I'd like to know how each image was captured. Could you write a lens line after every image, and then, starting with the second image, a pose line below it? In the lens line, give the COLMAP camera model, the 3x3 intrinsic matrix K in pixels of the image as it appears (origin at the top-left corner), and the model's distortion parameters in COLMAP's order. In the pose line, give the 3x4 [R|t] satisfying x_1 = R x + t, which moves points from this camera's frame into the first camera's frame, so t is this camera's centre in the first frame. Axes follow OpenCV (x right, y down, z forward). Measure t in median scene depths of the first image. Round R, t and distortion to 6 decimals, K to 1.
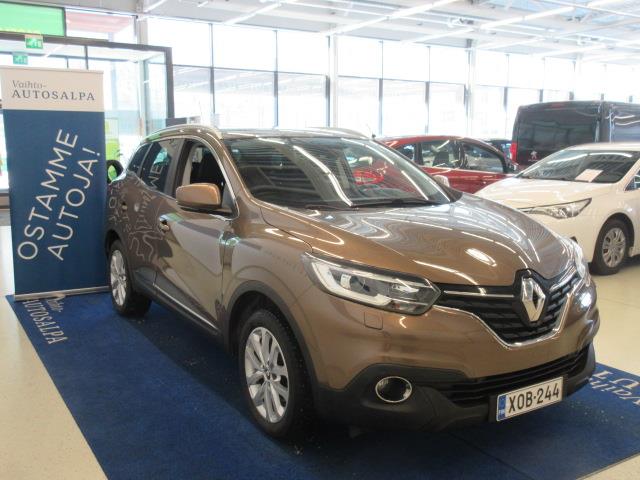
lens RADIAL K [[645.8, 0, 316.0], [0, 645.8, 242.5], [0, 0, 1]] dist [-0.022544, 0.000000]
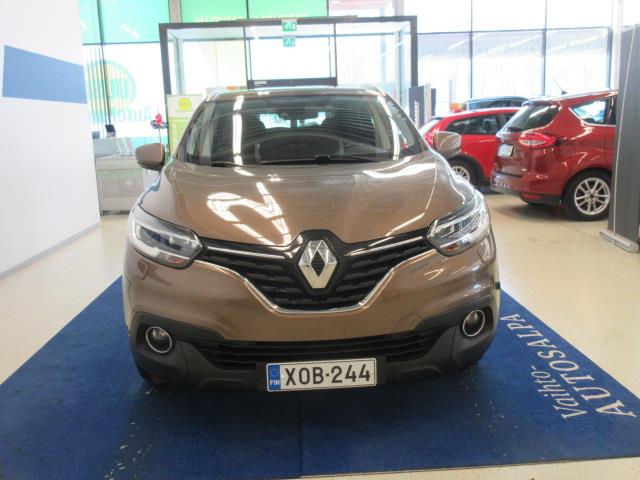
lens RADIAL K [[645.8, 0, 313.6], [0, 645.8, 239.8], [0, 0, 1]] dist [-0.022544, 0.000000]
pose [[0.865981, 0.052263, -0.497338, 0.747543], [-0.033054, 0.998331, 0.047355, 0.012337], [0.498983, -0.024570, 0.866263, 0.218701]]
